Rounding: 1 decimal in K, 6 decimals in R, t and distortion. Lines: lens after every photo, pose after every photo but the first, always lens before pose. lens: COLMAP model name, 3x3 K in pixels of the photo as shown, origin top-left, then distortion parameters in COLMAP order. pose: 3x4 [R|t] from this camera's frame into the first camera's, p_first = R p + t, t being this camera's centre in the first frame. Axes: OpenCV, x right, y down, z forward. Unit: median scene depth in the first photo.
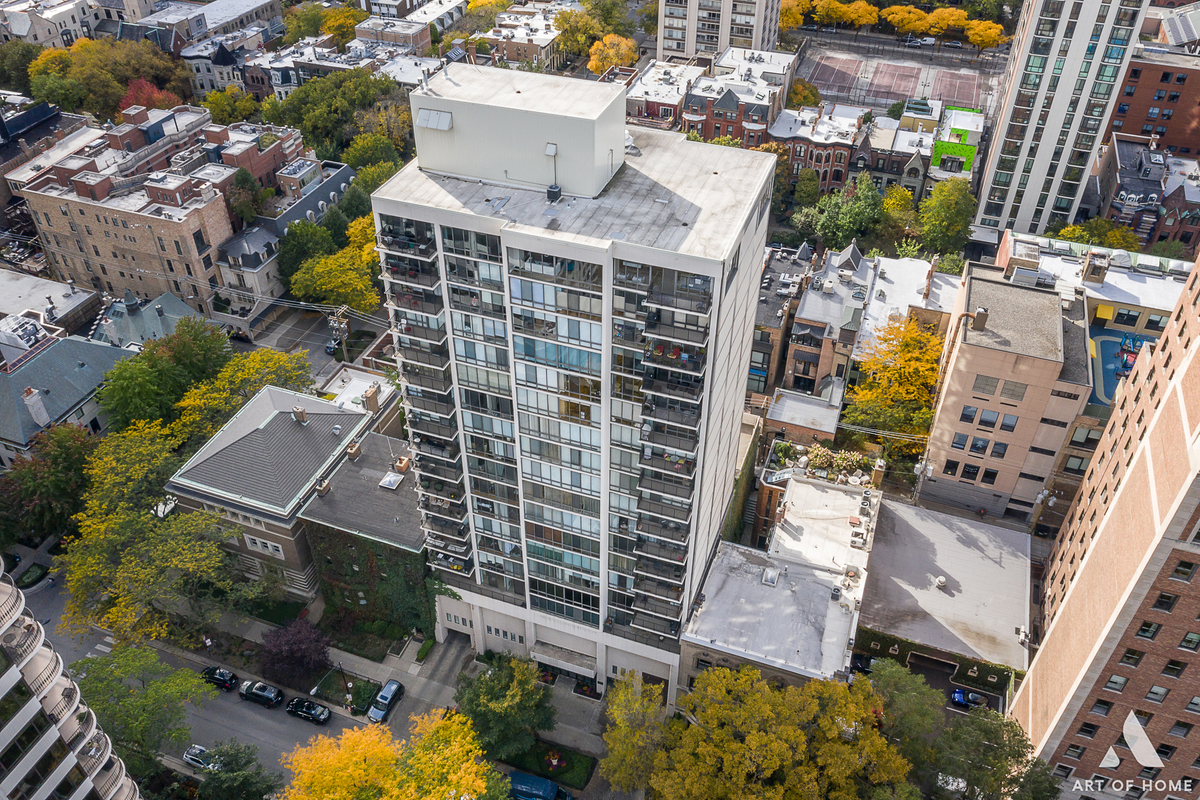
lens RADIAL K [[955.0, 0, 597.1], [0, 955.0, 402.1], [0, 0, 1]] dist [-0.029853, 0.017440]
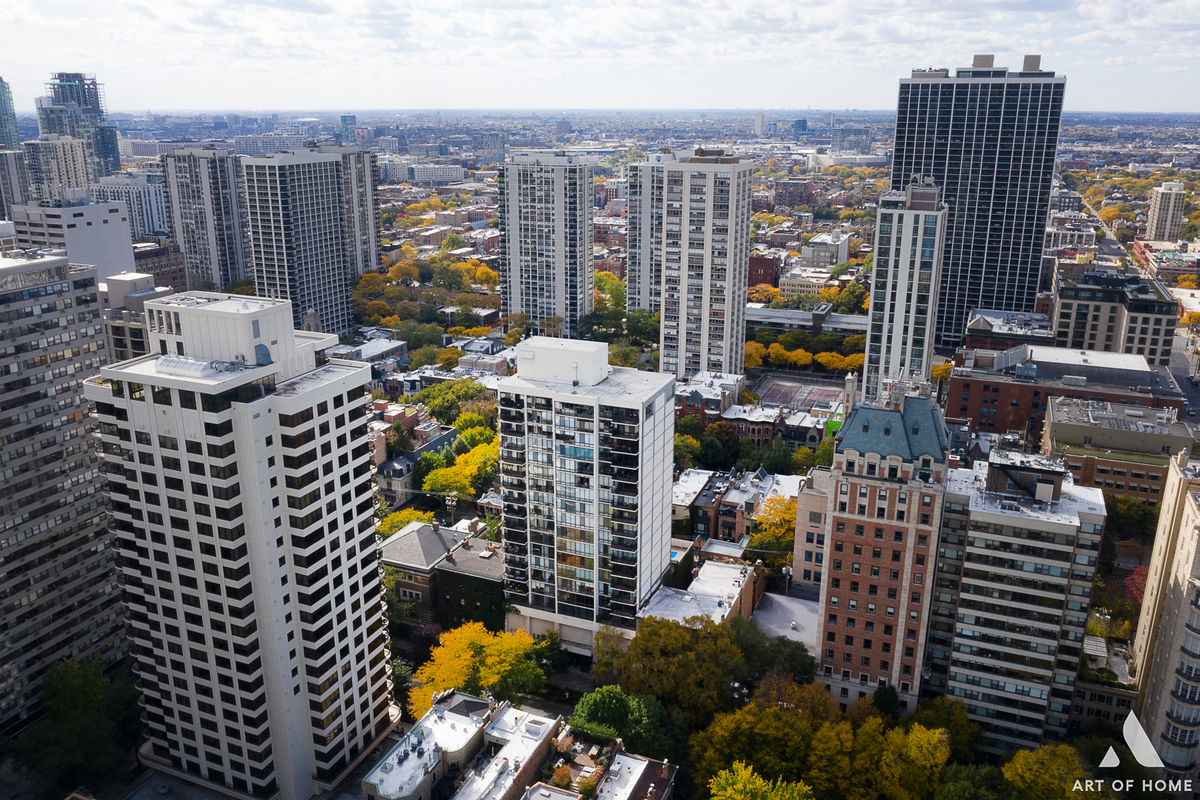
lens RADIAL K [[955.0, 0, 597.1], [0, 955.0, 402.1], [0, 0, 1]] dist [-0.029853, 0.017440]
pose [[0.998866, 0.011788, -0.046119, 0.062835], [-0.028046, 0.928574, -0.370087, 0.372181], [0.038462, 0.370960, 0.927852, -0.625341]]
